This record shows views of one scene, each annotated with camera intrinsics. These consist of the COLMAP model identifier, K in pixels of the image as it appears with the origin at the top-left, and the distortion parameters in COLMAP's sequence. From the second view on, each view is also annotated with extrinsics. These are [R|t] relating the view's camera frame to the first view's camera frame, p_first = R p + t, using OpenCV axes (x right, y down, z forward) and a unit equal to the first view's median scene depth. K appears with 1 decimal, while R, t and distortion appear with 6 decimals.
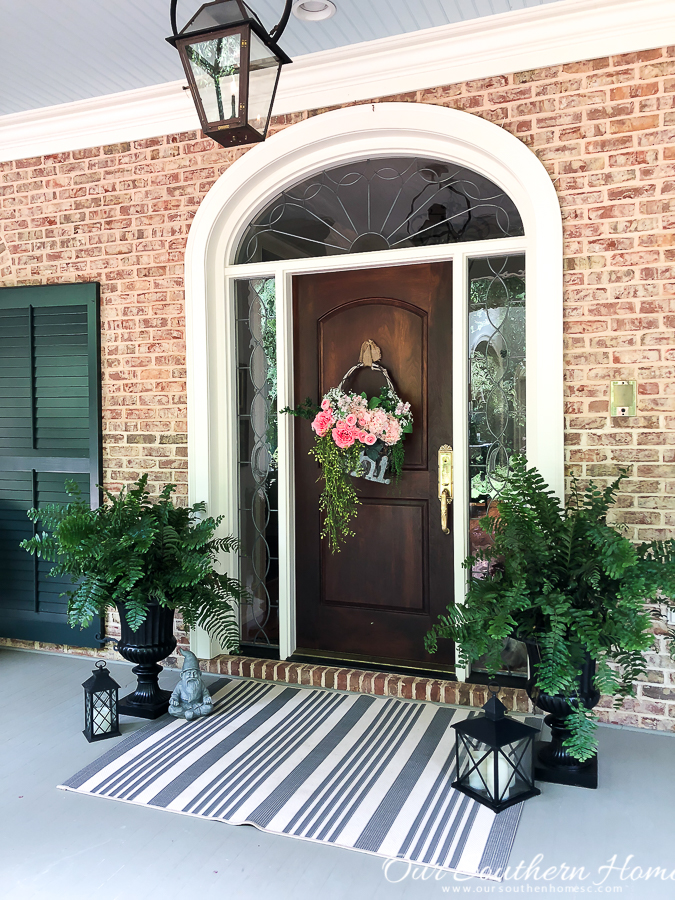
lens RADIAL K [[729.8, 0, 320.9], [0, 729.8, 447.4], [0, 0, 1]] dist [0.040883, -0.052137]
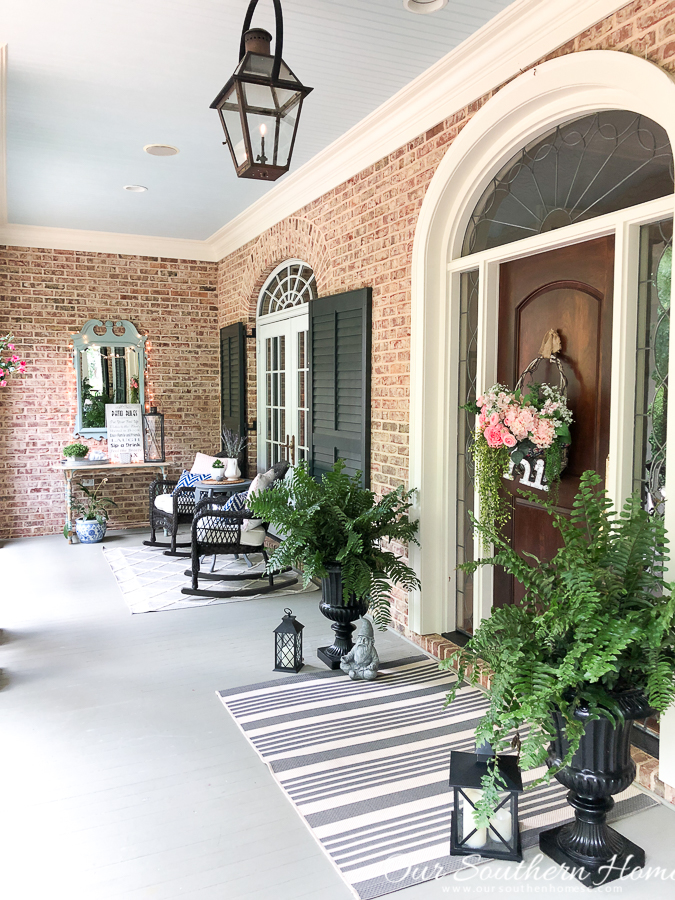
lens RADIAL K [[729.8, 0, 320.9], [0, 729.8, 447.4], [0, 0, 1]] dist [0.040883, -0.052137]
pose [[0.702454, 0.056756, -0.709463, 0.535652], [-0.015173, 0.997783, 0.064798, -0.057716], [0.711567, -0.034753, 0.701758, 0.164163]]
